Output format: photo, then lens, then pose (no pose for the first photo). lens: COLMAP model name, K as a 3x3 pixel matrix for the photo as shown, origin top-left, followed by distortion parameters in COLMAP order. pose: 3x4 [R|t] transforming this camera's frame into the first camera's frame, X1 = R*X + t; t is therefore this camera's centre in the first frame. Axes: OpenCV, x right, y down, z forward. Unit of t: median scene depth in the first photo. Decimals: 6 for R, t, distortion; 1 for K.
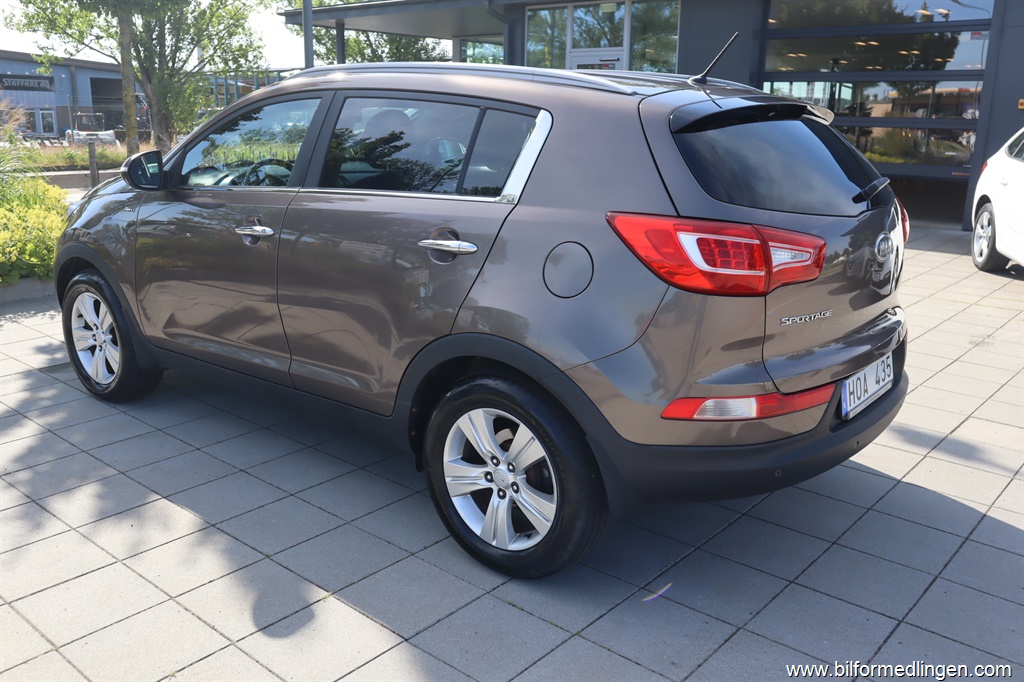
lens RADIAL K [[887.2, 0, 512.0], [0, 887.2, 341.0], [0, 0, 1]] dist [-0.053419, 0.079146]
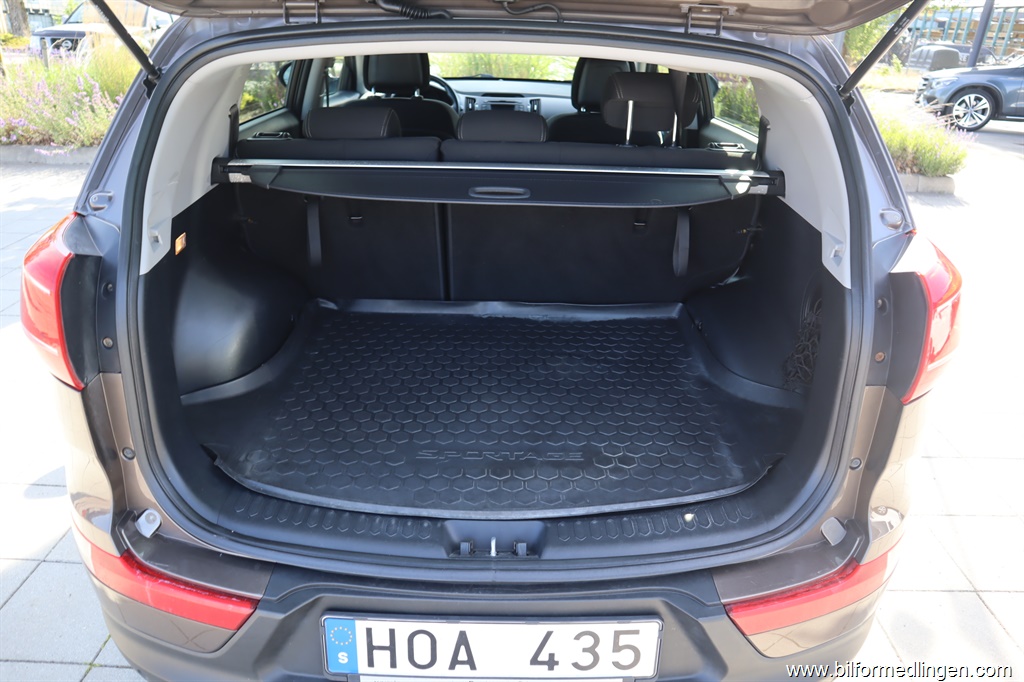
lens RADIAL K [[713.9, 0, 512.0], [0, 713.9, 341.0], [0, 0, 1]] dist [-0.126844, 0.079326]
pose [[0.642977, 0.340347, -0.686108, 0.528795], [-0.226783, 0.940269, 0.253898, -0.177909], [0.731540, -0.007653, 0.681756, 0.656269]]
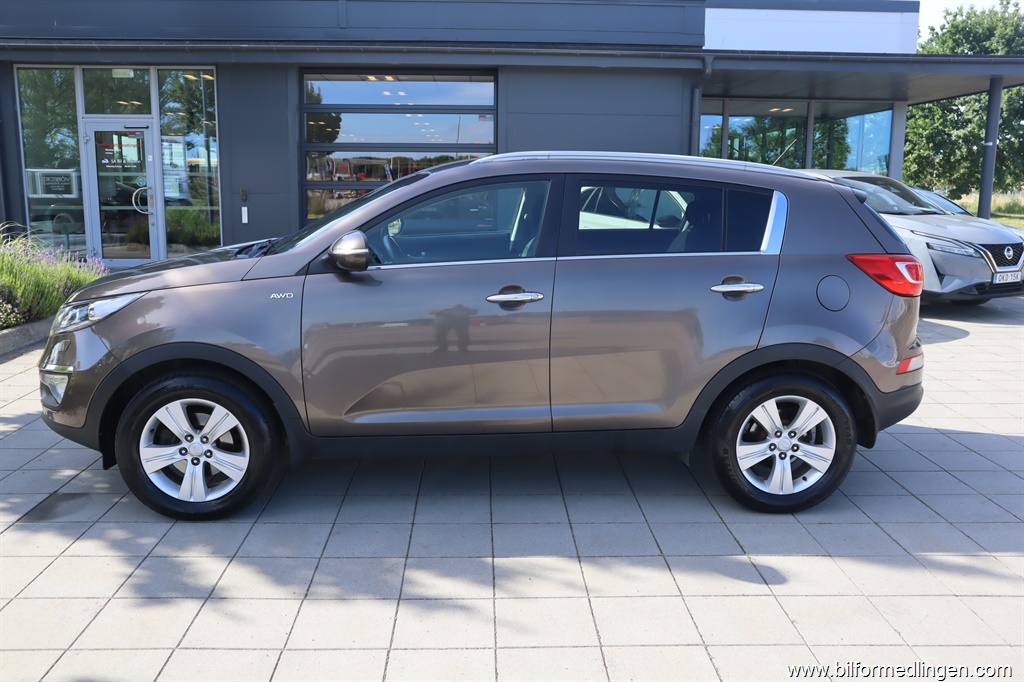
lens RADIAL K [[887.2, 0, 512.0], [0, 887.2, 341.0], [0, 0, 1]] dist [-0.053419, 0.079146]
pose [[0.726169, -0.126751, 0.675731, -1.090693], [0.171898, 0.985115, 0.000055, -0.074001], [-0.665680, 0.116117, 0.737148, 0.186534]]
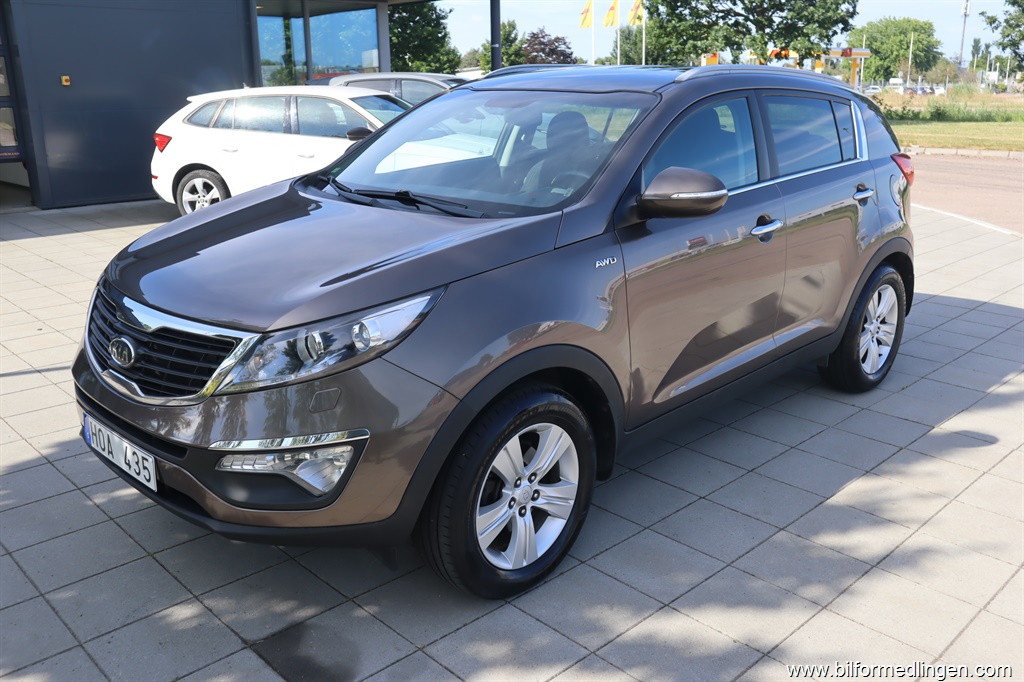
lens RADIAL K [[887.2, 0, 512.0], [0, 887.2, 341.0], [0, 0, 1]] dist [-0.053419, 0.079146]
pose [[0.090866, -0.293438, 0.951650, -1.375011], [0.263231, 0.928693, 0.261225, -0.358890], [-0.960444, 0.226767, 0.161628, 1.178910]]
